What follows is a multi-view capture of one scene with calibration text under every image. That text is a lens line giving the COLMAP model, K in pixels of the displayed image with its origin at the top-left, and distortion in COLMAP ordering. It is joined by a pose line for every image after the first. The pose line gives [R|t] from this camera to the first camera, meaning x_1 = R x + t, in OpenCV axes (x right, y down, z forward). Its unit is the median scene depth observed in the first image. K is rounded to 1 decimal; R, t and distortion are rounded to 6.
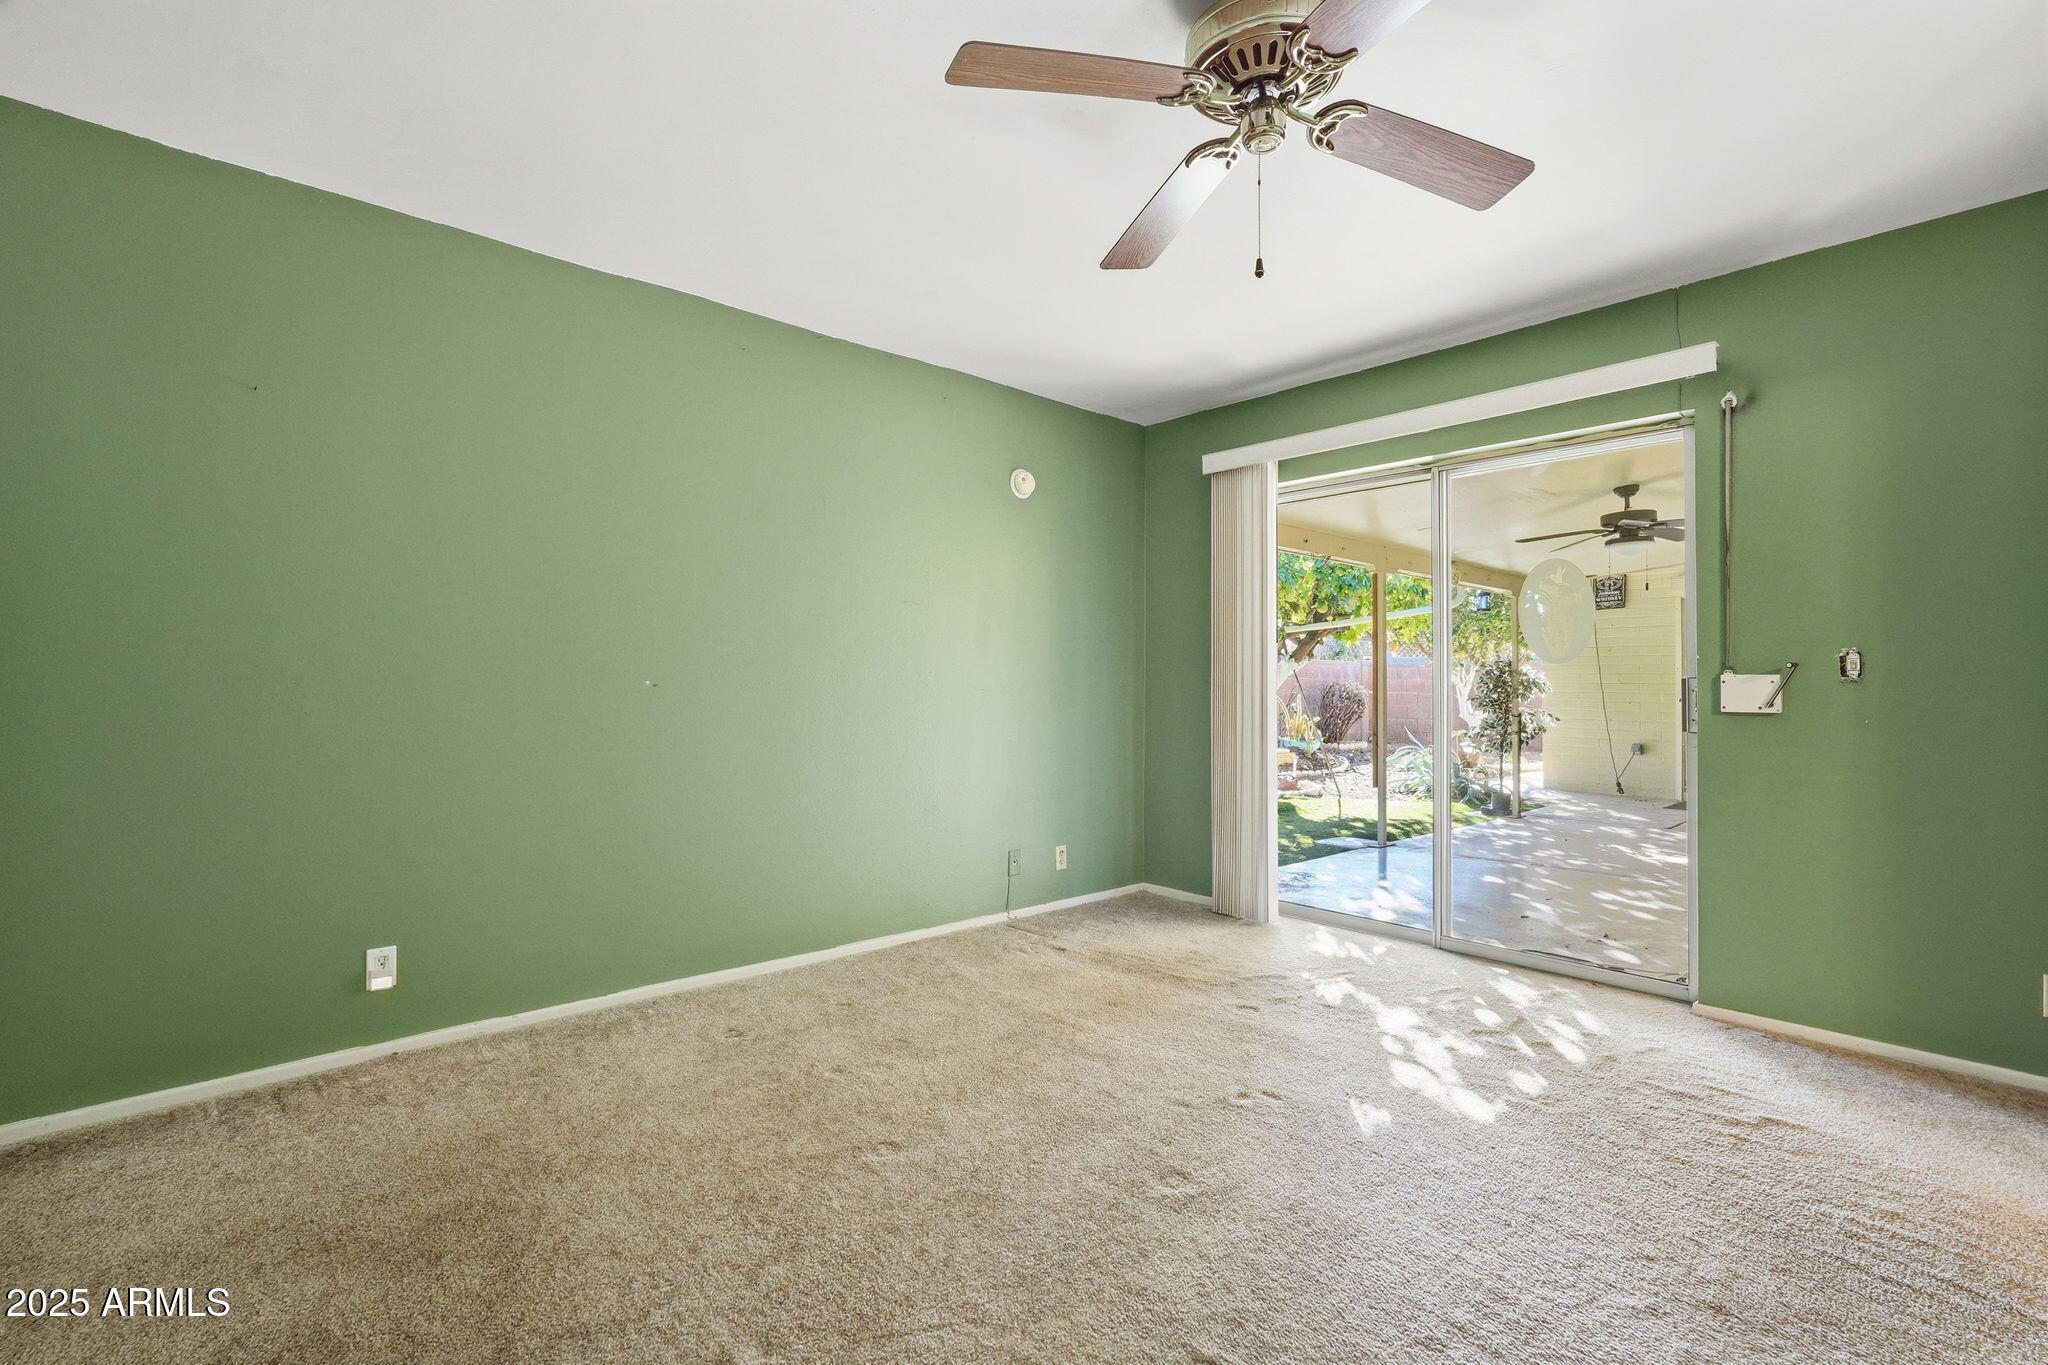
lens RADIAL K [[921.6, 0, 1025.1], [0, 921.6, 680.5], [0, 0, 1]] dist [-0.003251, 0.000897]
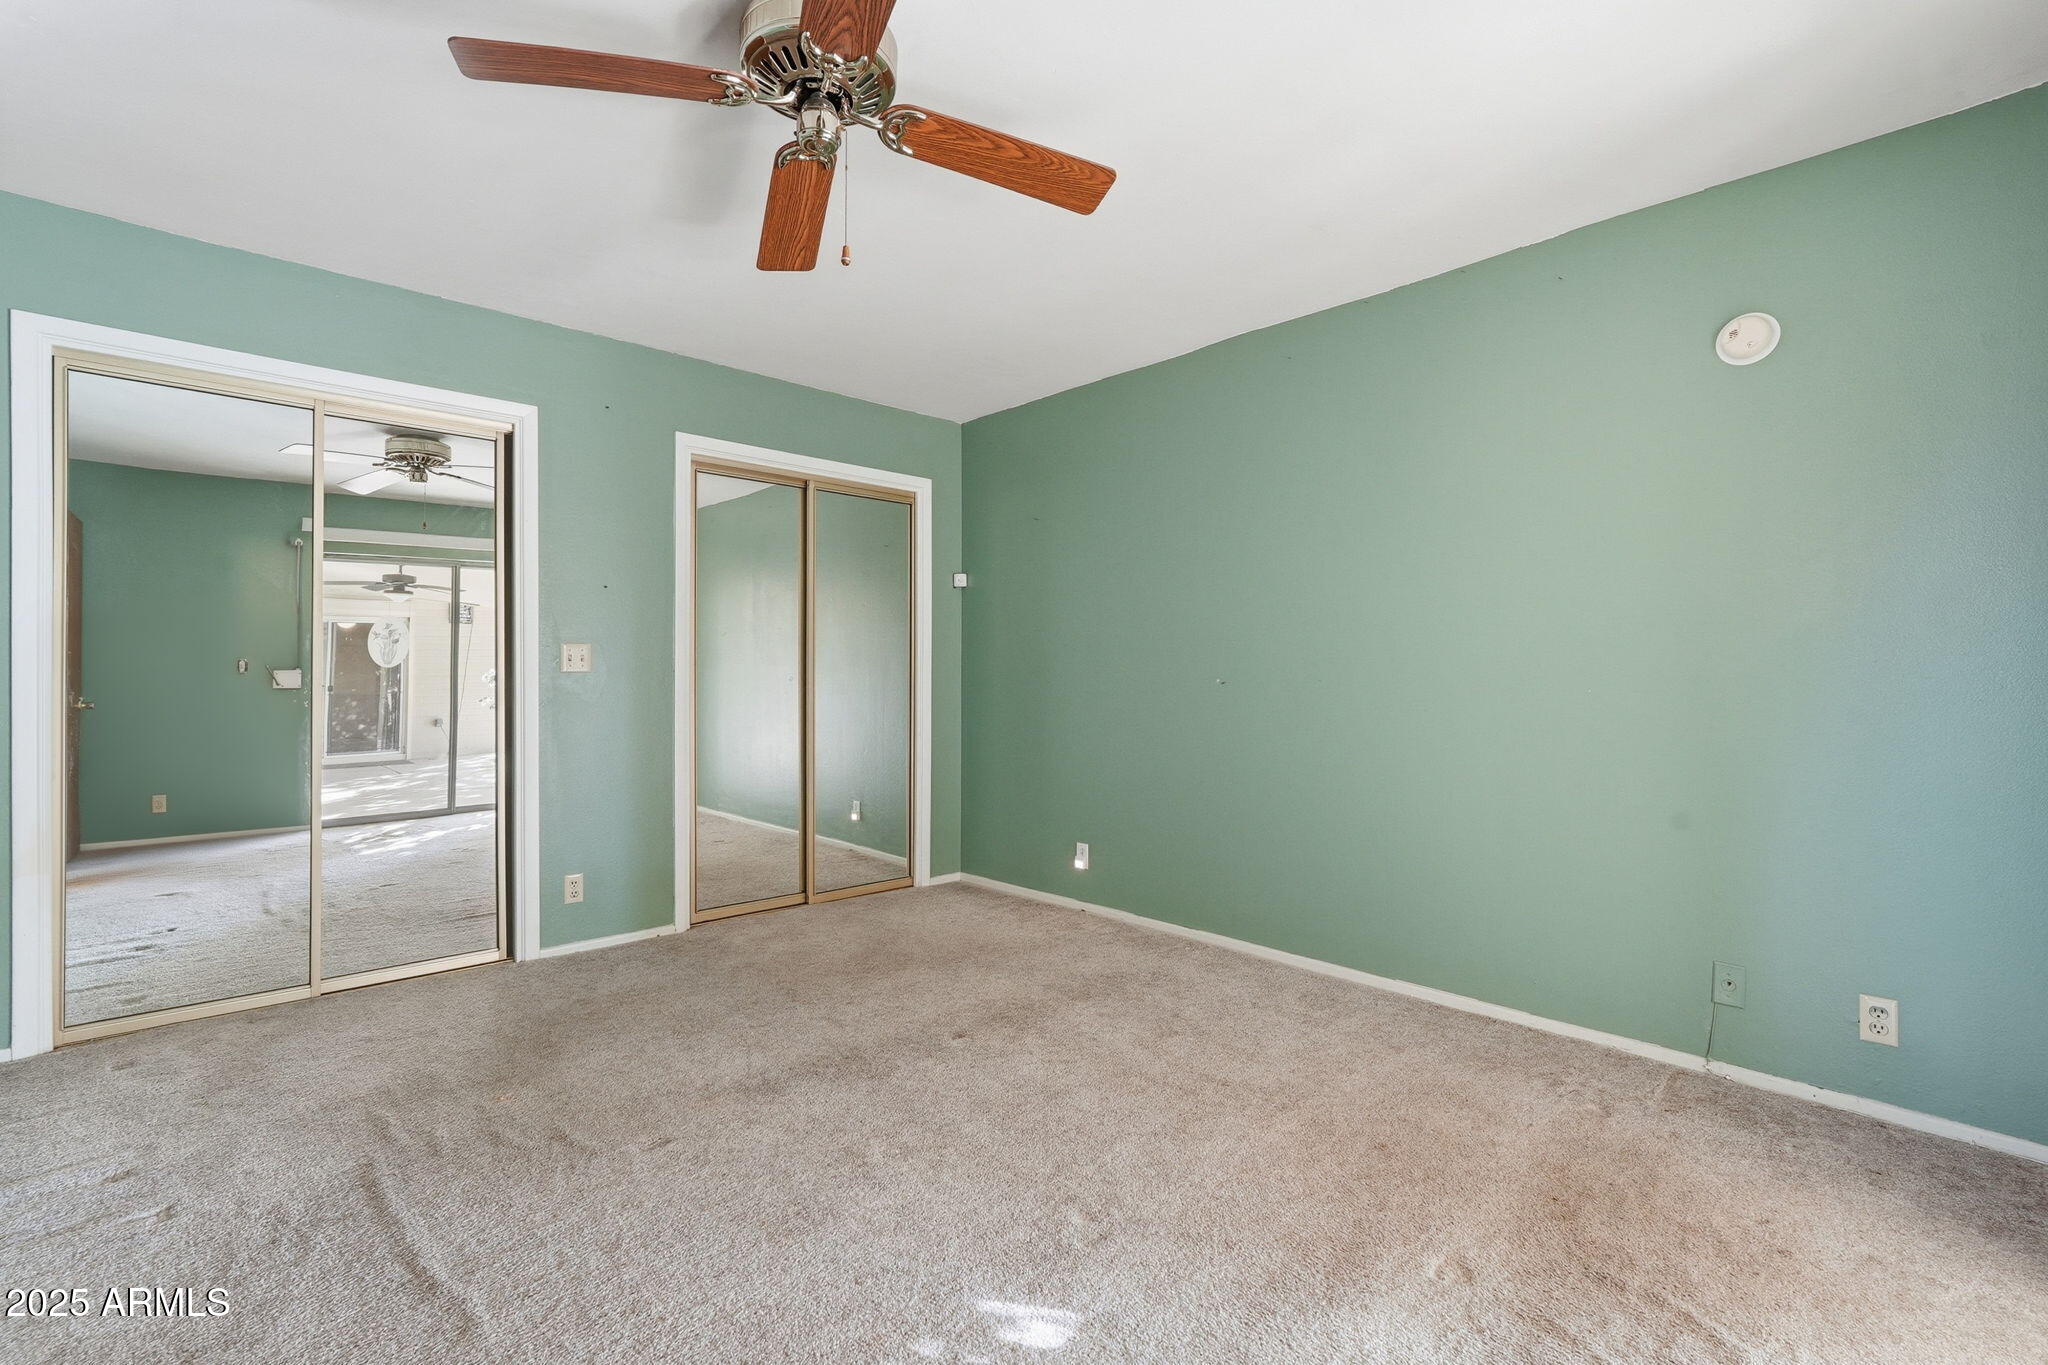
lens RADIAL K [[921.6, 0, 1025.1], [0, 921.6, 679.7], [0, 0, 1]] dist [-0.003251, 0.000897]
pose [[0.026277, -0.006667, -0.999632, 0.749607], [-0.010167, 0.999924, -0.006937, 0.014929], [0.999603, 0.010346, 0.026207, 0.703703]]
